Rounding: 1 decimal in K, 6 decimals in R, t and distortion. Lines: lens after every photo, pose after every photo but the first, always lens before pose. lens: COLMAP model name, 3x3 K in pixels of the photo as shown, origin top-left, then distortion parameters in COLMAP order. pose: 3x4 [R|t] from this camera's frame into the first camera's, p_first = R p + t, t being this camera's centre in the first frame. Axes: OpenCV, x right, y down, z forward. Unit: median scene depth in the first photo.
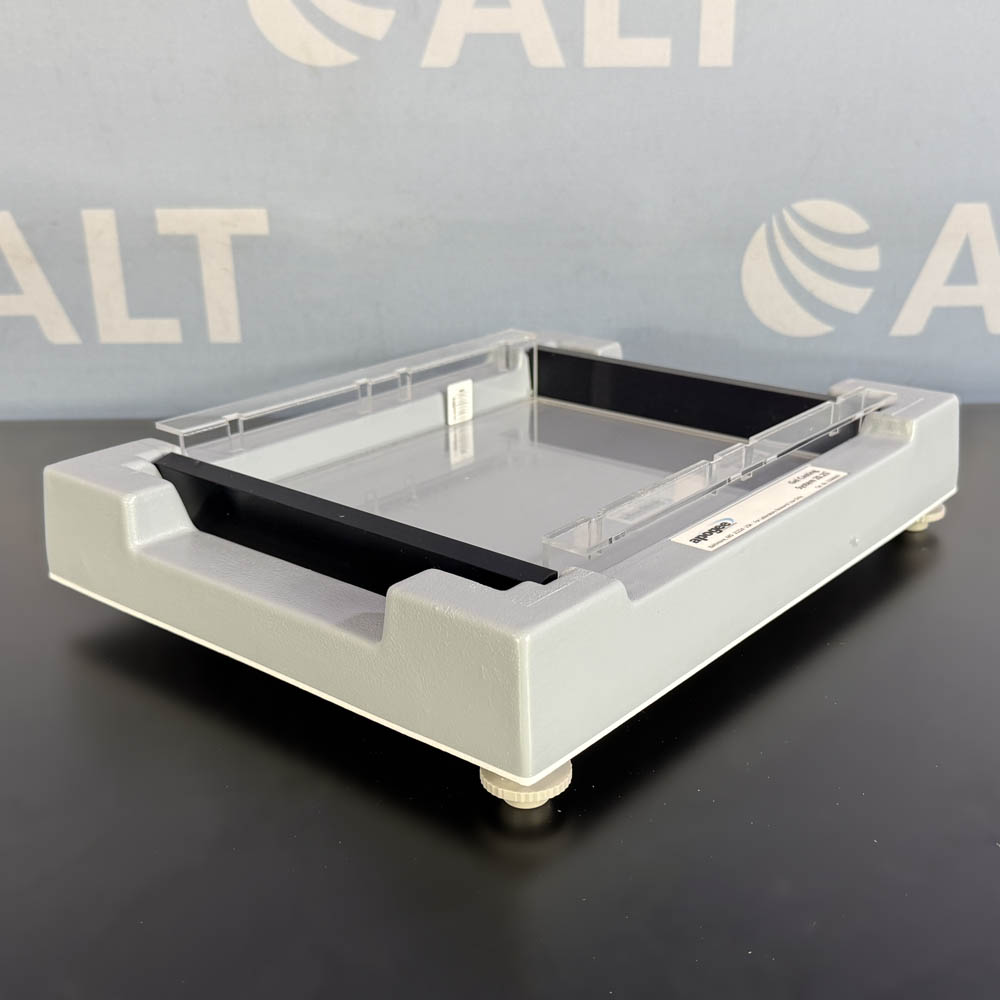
lens RADIAL K [[1243.7, 0, 500.0], [0, 1243.7, 500.0], [0, 0, 1]] dist [-0.004983, -0.000953]
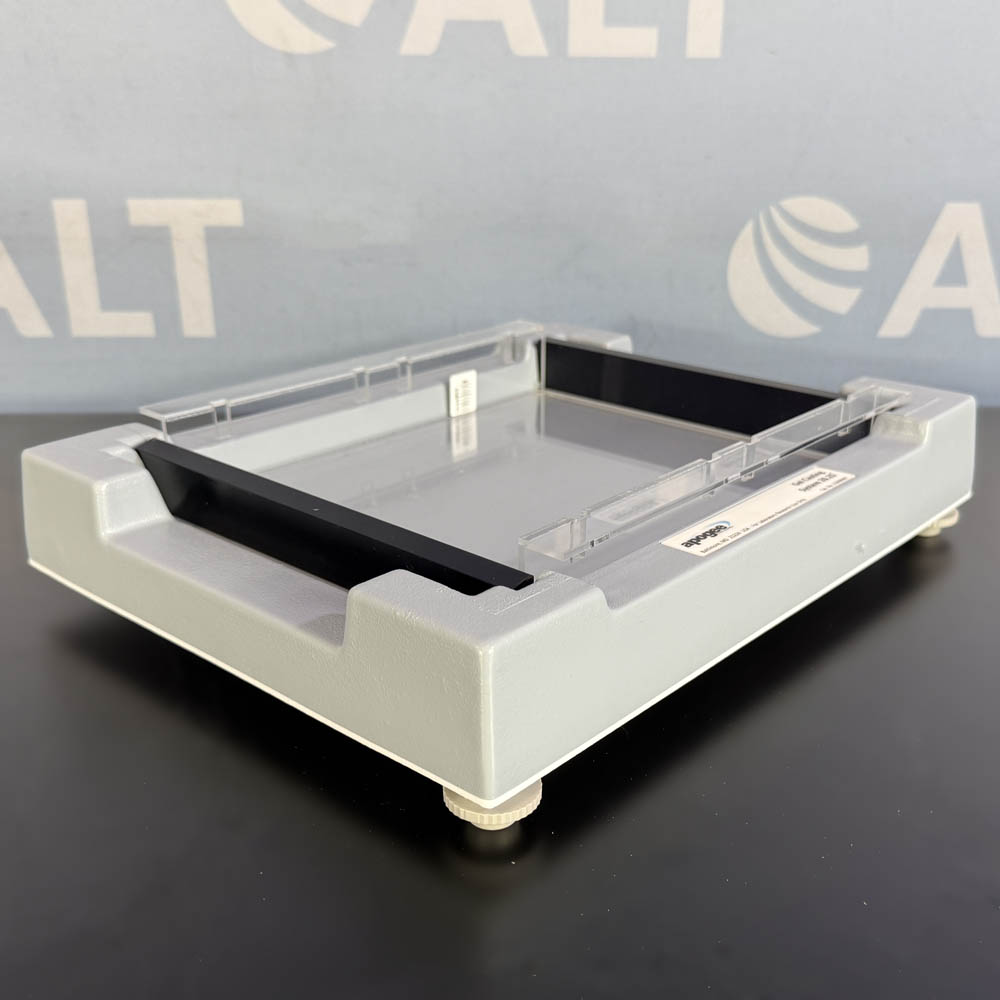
lens RADIAL K [[1160.1, 0, 500.0], [0, 1160.1, 500.0], [0, 0, 1]] dist [-0.007221, -0.016363]
pose [[0.999043, 0.023515, -0.036871, 0.041048], [-0.023110, 0.999668, 0.011384, -0.006667], [0.037126, -0.010521, 0.999255, 0.103585]]
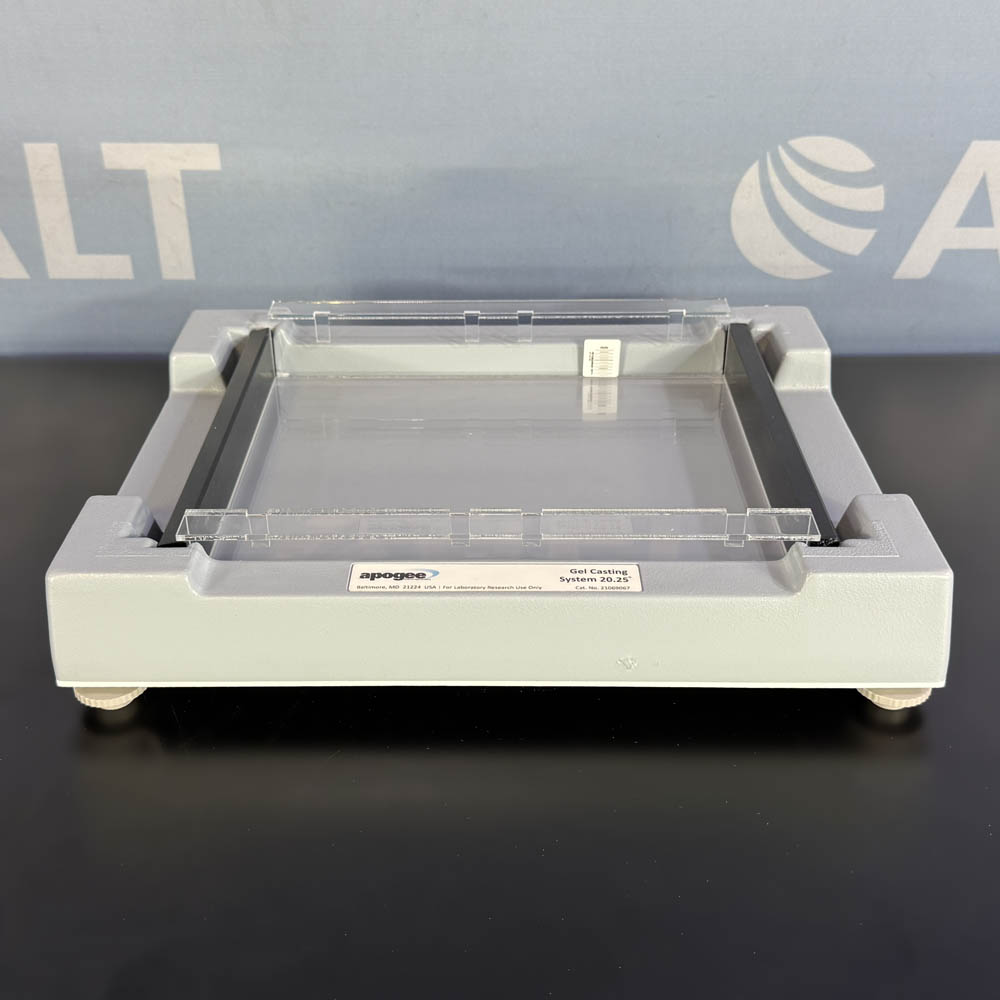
lens RADIAL K [[1243.7, 0, 500.0], [0, 1243.7, 500.0], [0, 0, 1]] dist [-0.004983, -0.000953]
pose [[0.633930, 0.403252, -0.659940, 0.764784], [-0.263817, 0.914878, 0.305611, -0.319189], [0.727003, -0.019632, 0.686353, 0.330621]]
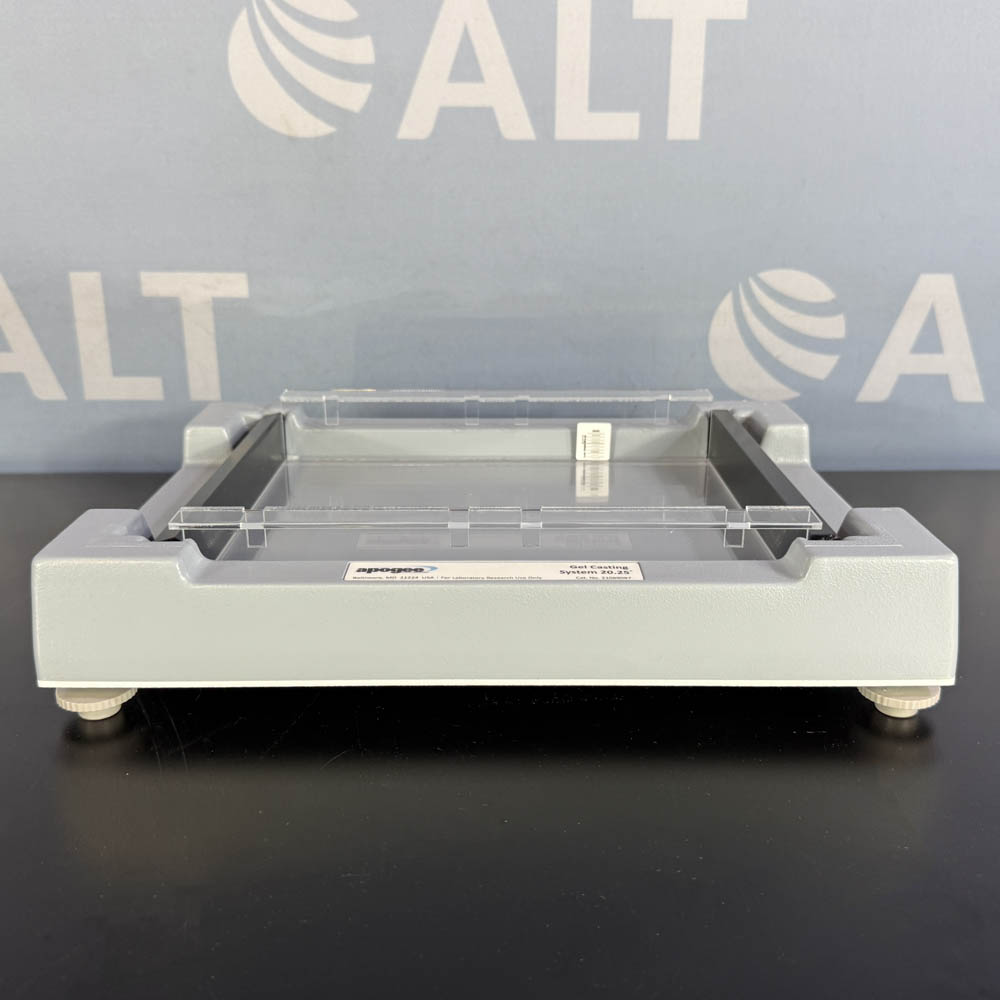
lens RADIAL K [[1064.7, 0, 519.1], [0, 1064.7, 544.6], [0, 0, 1]] dist [0.084135, -0.420588]
pose [[0.648554, 0.277204, -0.708897, 0.736787], [-0.272900, 0.954093, 0.123415, -0.111618], [0.710565, 0.113417, 0.694430, 0.425953]]
